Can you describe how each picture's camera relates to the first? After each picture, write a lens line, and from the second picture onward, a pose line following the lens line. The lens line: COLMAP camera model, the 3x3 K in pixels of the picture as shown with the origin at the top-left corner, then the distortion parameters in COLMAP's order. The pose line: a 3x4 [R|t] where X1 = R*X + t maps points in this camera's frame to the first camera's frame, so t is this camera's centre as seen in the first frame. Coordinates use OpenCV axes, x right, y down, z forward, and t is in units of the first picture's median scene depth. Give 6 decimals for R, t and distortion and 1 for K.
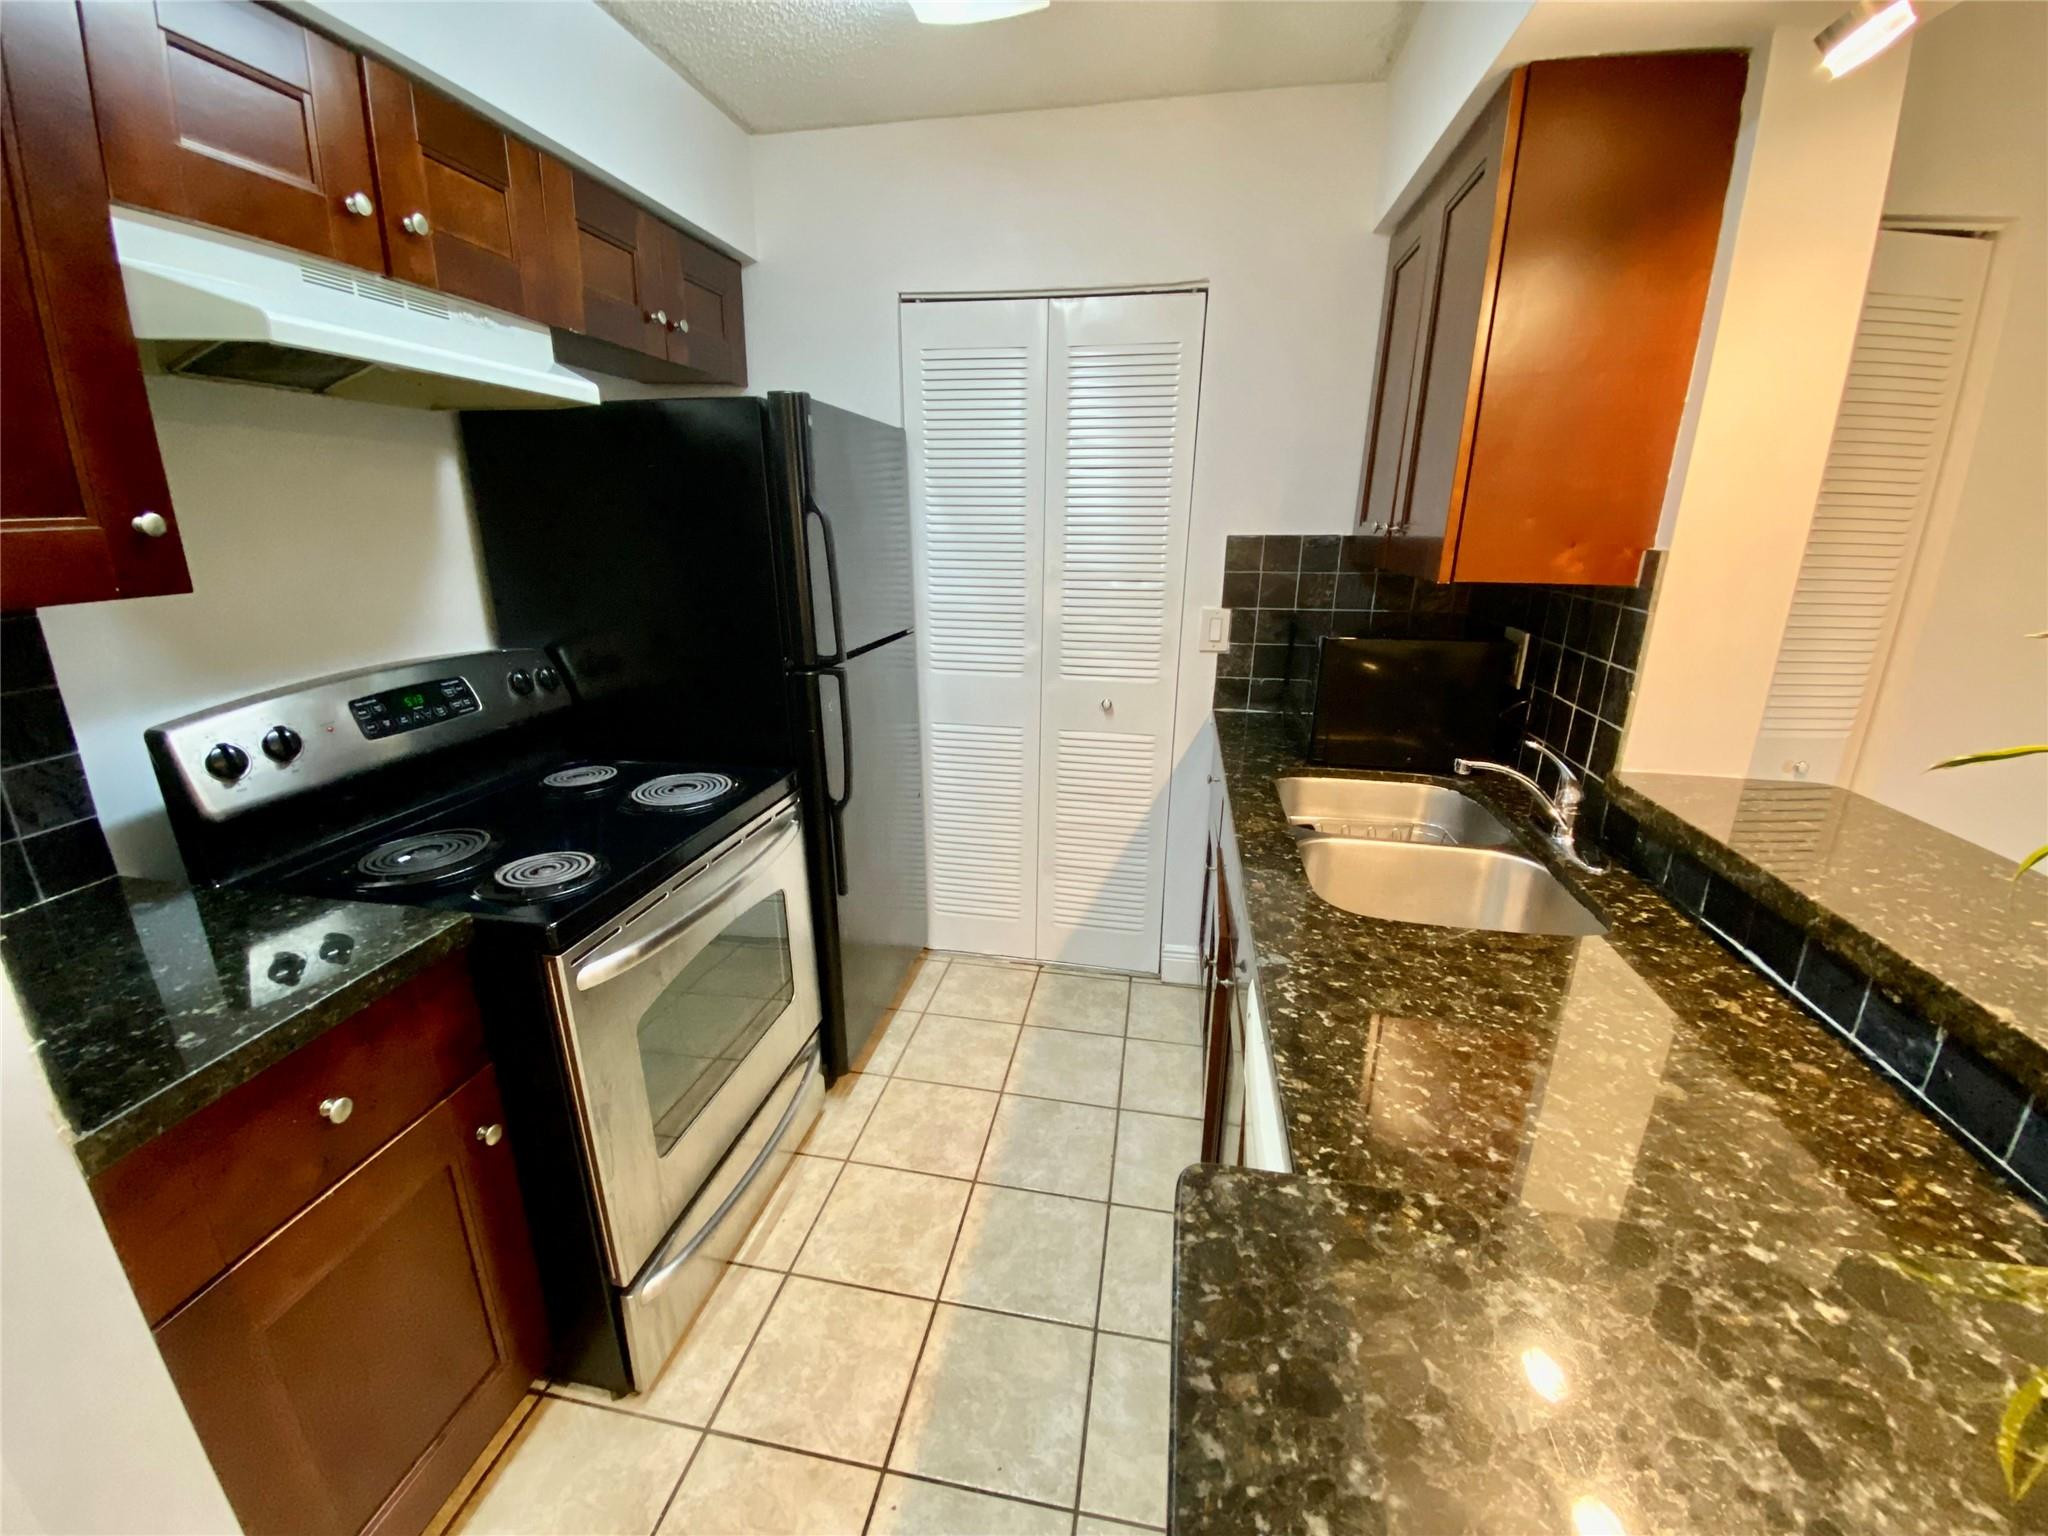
lens RADIAL K [[822.8, 0, 1009.3], [0, 822.8, 765.5], [0, 0, 1]] dist [-0.035465, -0.002978]
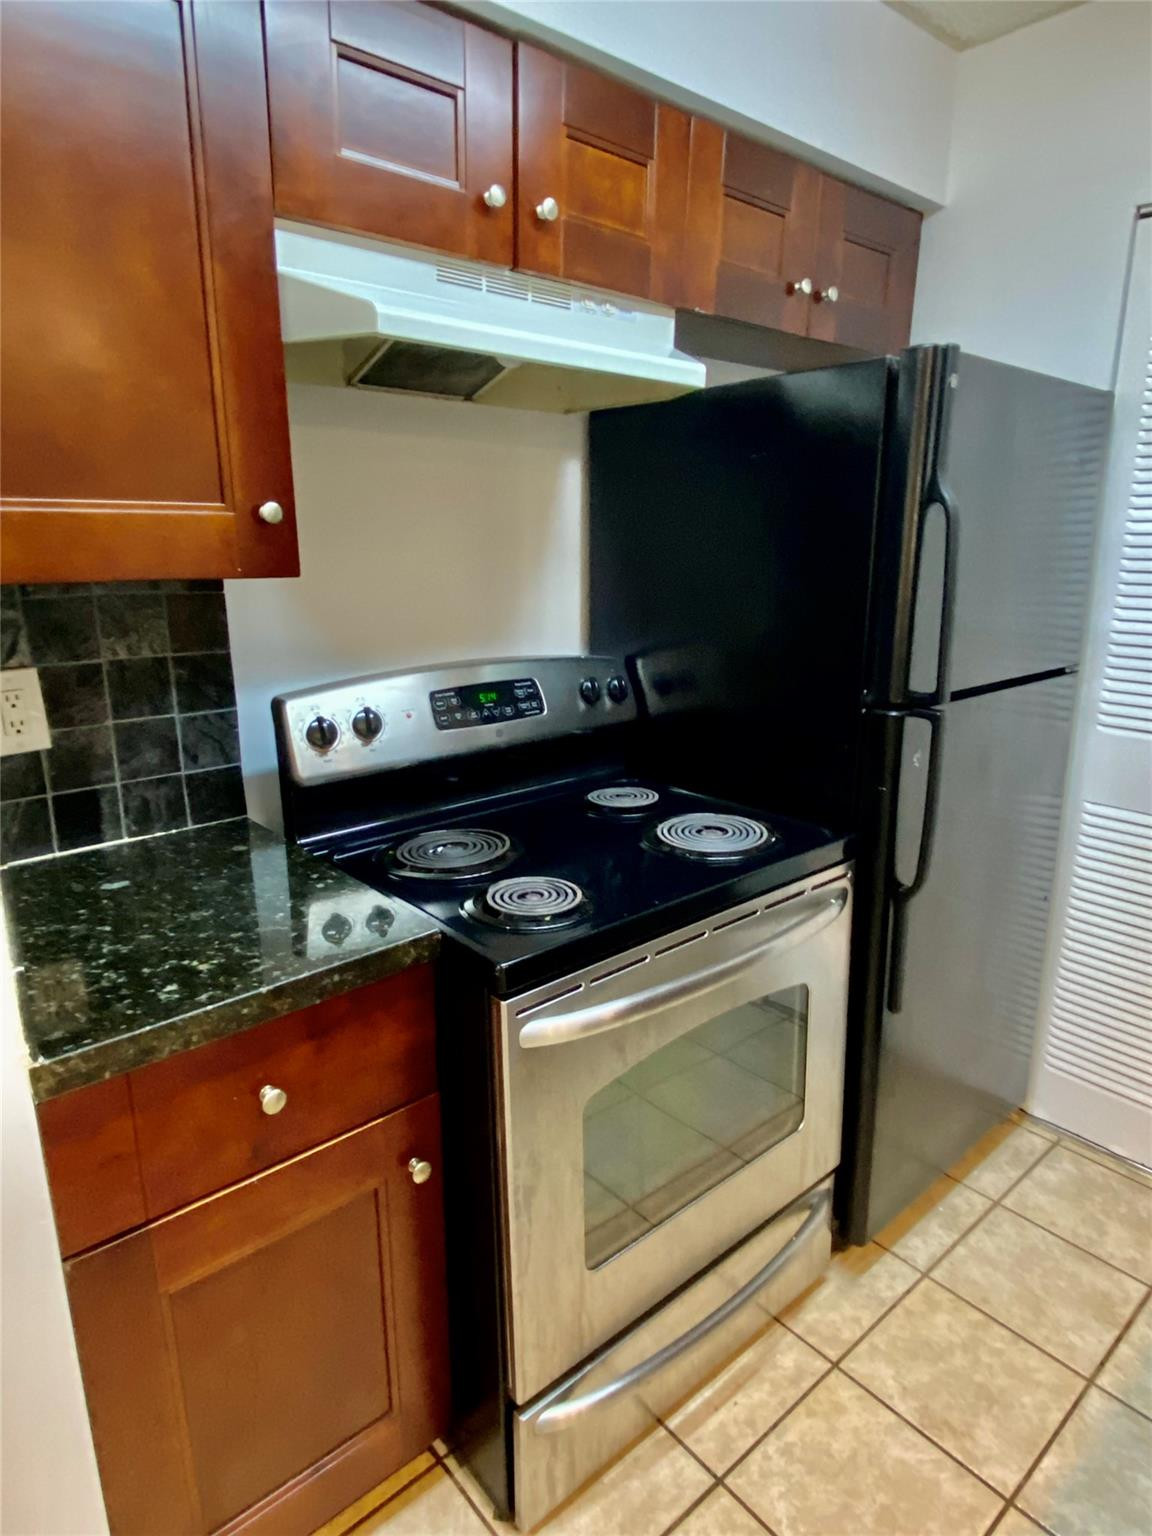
lens RADIAL K [[889.0, 0, 565.9], [0, 889.0, 767.0], [0, 0, 1]] dist [0.023822, -0.028650]
pose [[0.783126, 0.142404, -0.605339, 0.028345], [-0.166417, 0.985915, 0.016640, -0.030449], [0.599182, 0.087707, 0.795794, 0.189010]]
